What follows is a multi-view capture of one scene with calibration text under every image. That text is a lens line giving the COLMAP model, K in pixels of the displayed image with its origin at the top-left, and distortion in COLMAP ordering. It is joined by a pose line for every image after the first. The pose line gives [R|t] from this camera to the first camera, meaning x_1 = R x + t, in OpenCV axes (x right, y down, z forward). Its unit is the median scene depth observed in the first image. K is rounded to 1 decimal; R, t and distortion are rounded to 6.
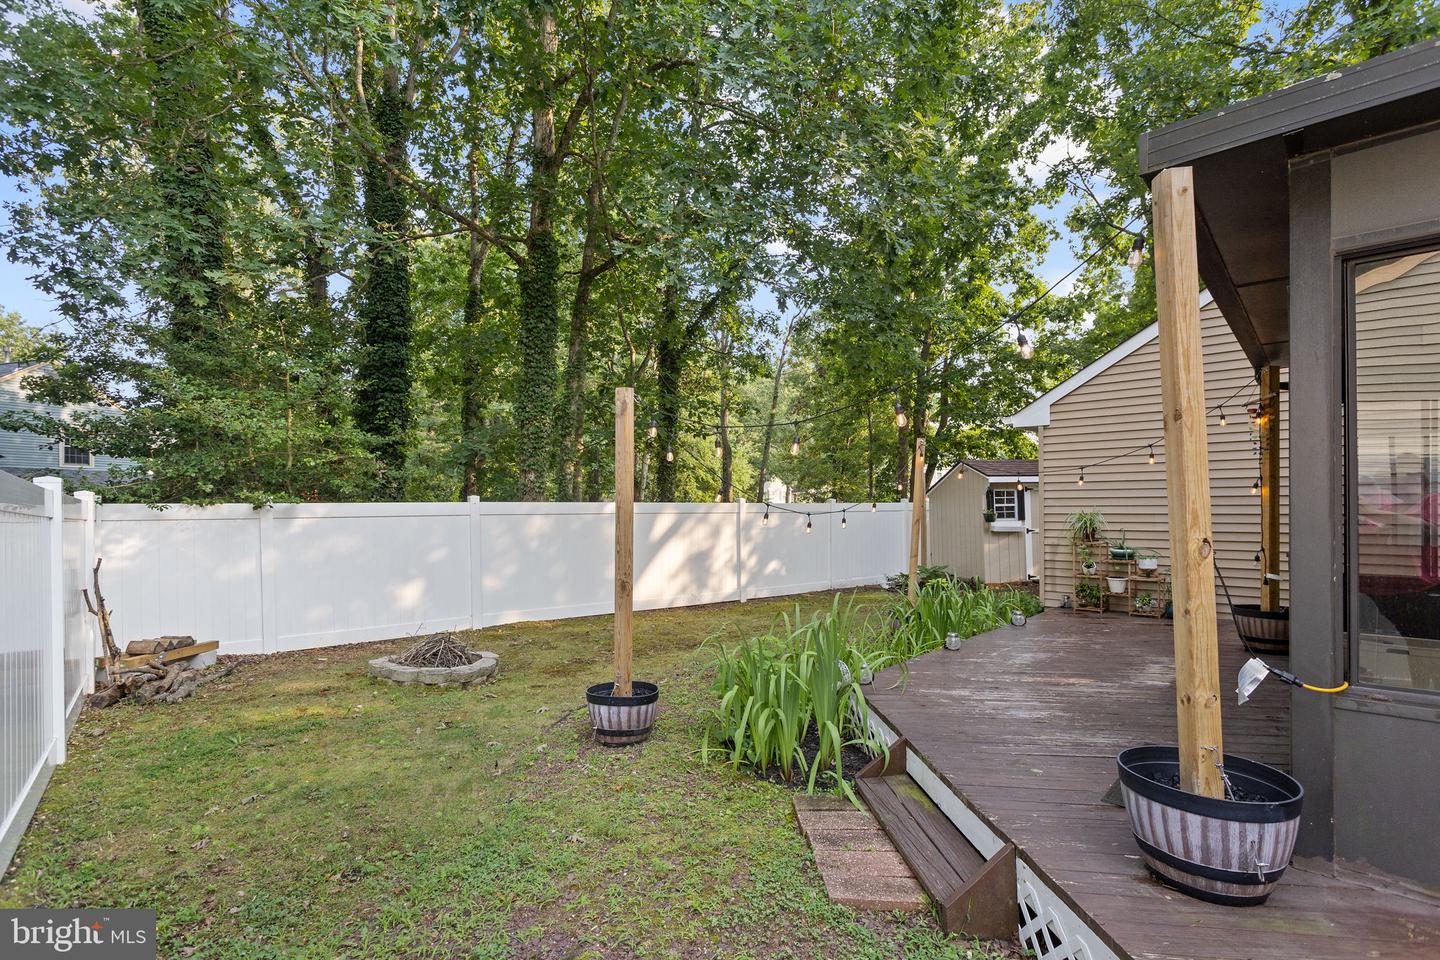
lens RADIAL K [[709.0, 0, 720.0], [0, 709.0, 480.0], [0, 0, 1]] dist [-0.001433, -0.000159]
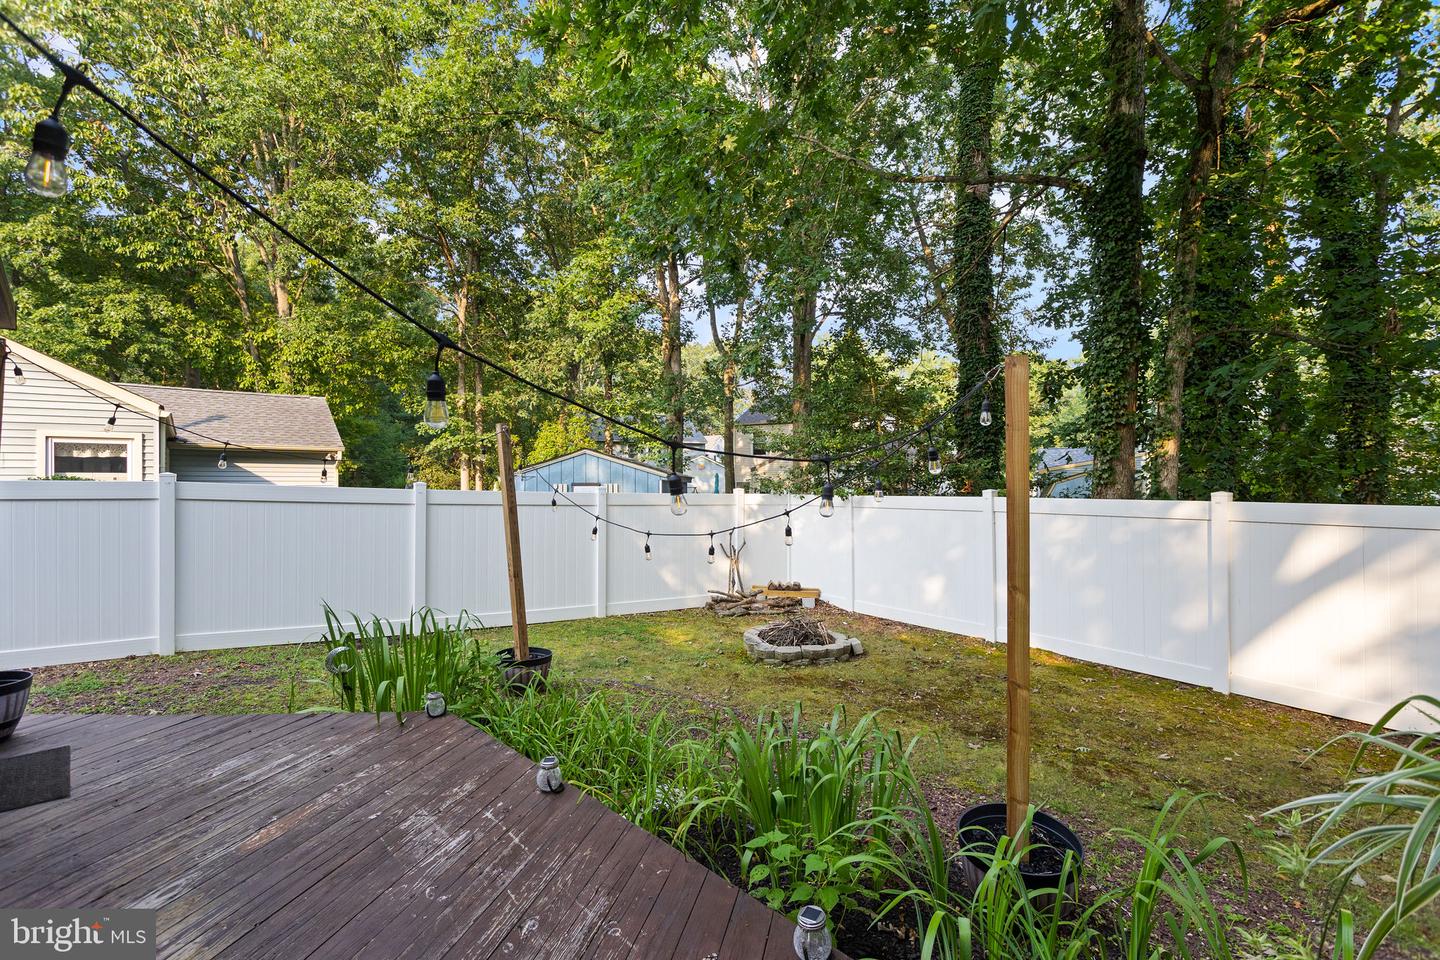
lens RADIAL K [[709.0, 0, 720.0], [0, 709.0, 480.0], [0, 0, 1]] dist [-0.001433, -0.000159]
pose [[-0.039484, -0.008854, -0.999181, 0.557787], [0.006338, 0.999938, -0.009111, 0.018281], [0.999200, -0.006693, -0.039426, 0.748742]]
